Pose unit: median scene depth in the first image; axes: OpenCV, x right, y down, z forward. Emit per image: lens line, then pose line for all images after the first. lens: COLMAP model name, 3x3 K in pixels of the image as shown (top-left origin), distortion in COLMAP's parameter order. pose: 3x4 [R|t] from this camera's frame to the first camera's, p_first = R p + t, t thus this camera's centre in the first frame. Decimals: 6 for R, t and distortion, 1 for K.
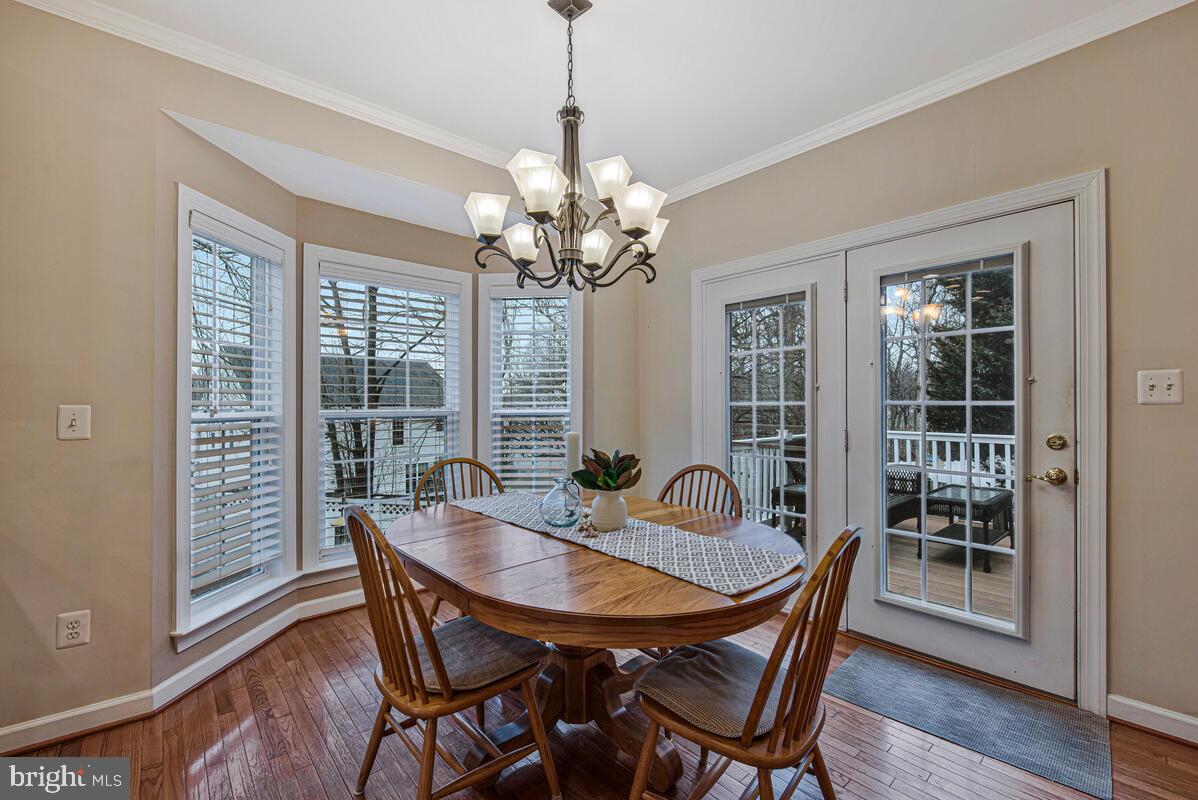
lens RADIAL K [[495.9, 0, 603.9], [0, 495.9, 402.9], [0, 0, 1]] dist [-0.000790, -0.000152]
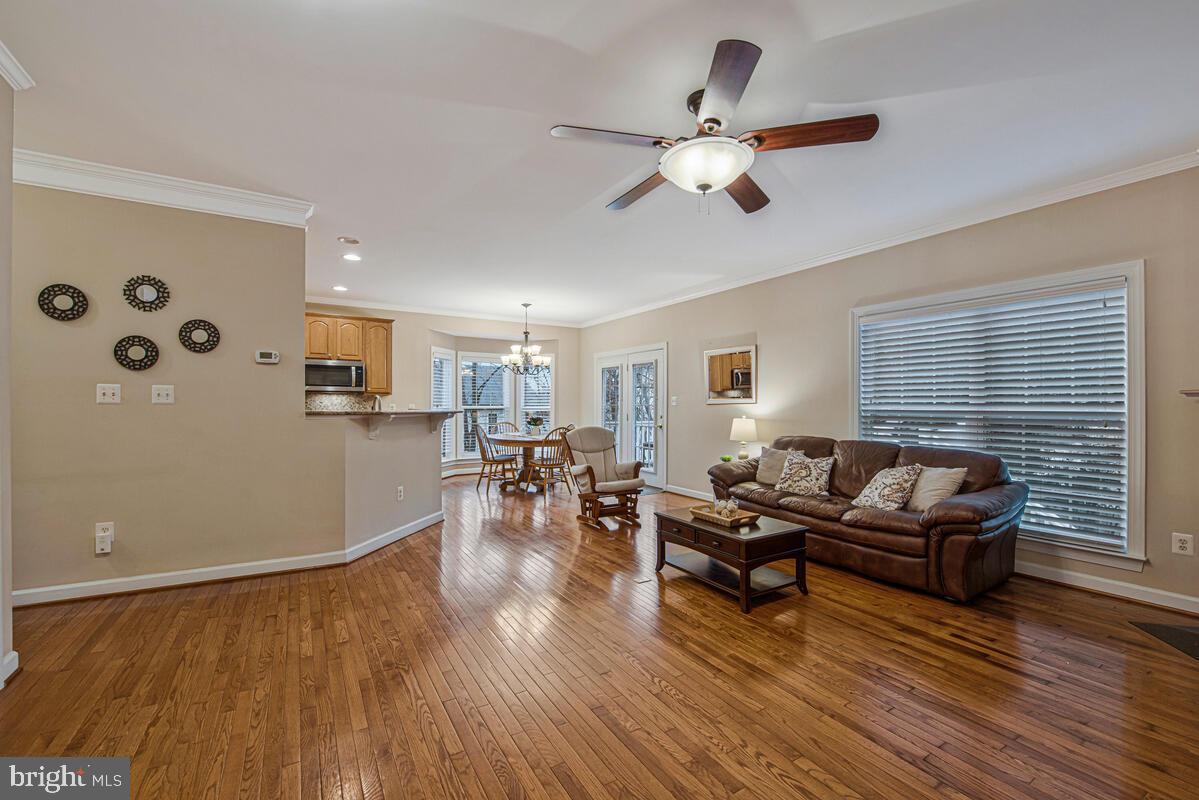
lens RADIAL K [[496.4, 0, 604.4], [0, 496.4, 402.9], [0, 0, 1]] dist [-0.000790, -0.000152]
pose [[0.983361, 0.013252, -0.181180, 1.143850], [-0.013939, 0.999900, -0.002519, -0.002334], [0.181128, 0.005002, 0.983447, -2.535035]]
